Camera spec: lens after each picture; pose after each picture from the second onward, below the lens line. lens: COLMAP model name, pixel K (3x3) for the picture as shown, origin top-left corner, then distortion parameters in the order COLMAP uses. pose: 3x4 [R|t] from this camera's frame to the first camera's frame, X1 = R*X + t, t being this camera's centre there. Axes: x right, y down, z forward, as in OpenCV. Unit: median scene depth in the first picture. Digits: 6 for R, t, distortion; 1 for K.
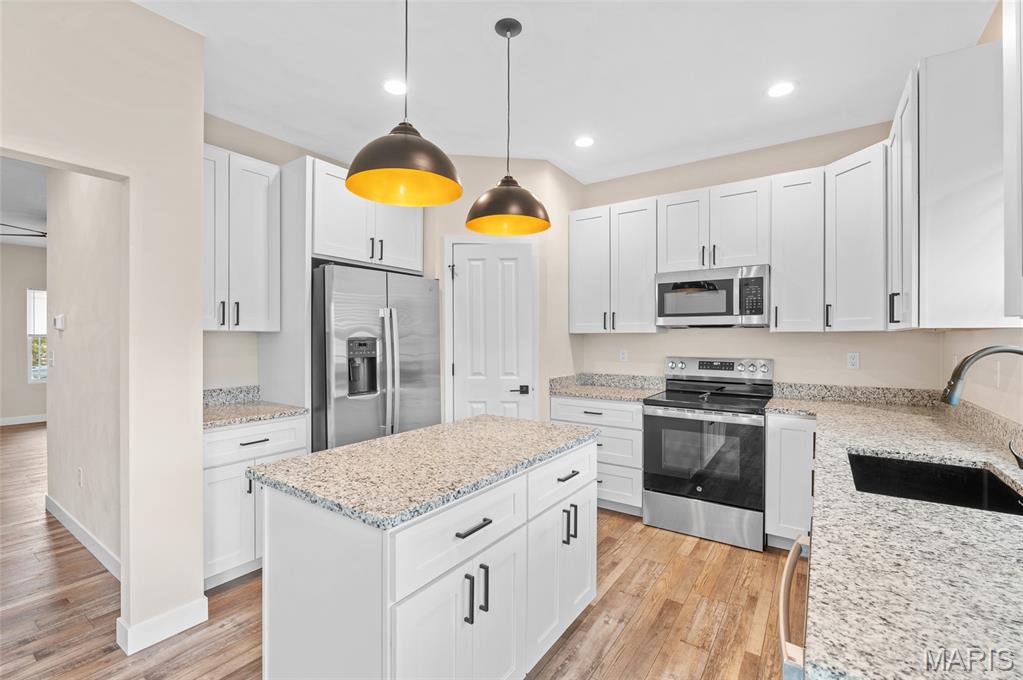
lens RADIAL K [[443.5, 0, 511.5], [0, 443.5, 340.0], [0, 0, 1]] dist [-0.002108, -0.000238]
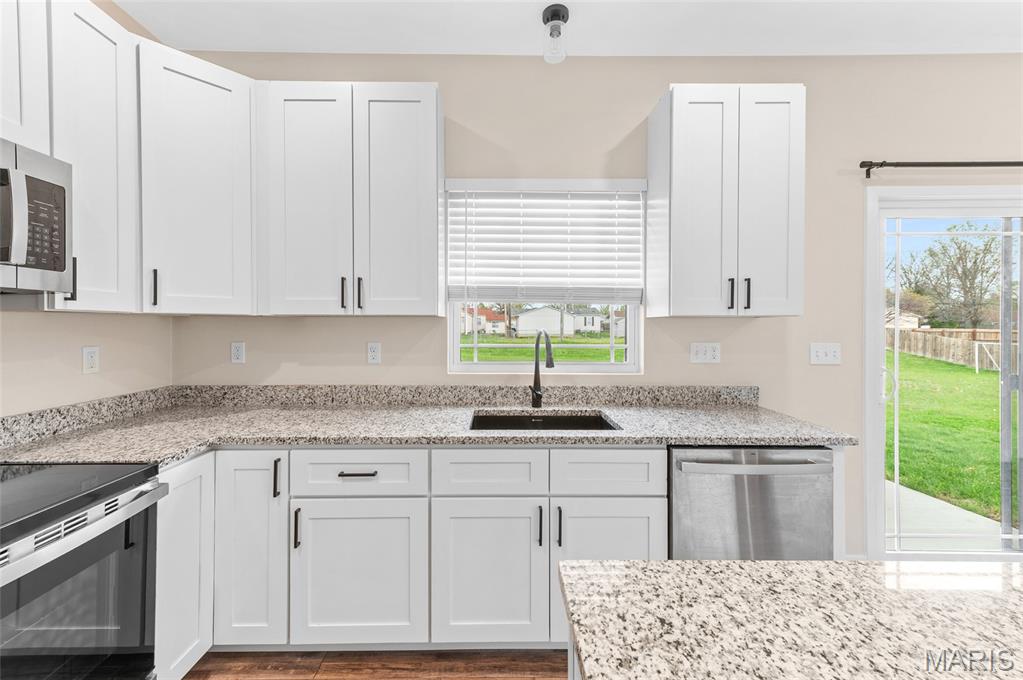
lens RADIAL K [[418.6, 0, 492.6], [0, 418.6, 328.2], [0, 0, 1]] dist [0.012679, -0.000040]
pose [[-0.572932, -0.008971, 0.819554, -0.033463], [0.000979, 0.999932, 0.011631, -0.003820], [-0.819602, 0.007466, -0.572884, 0.819363]]
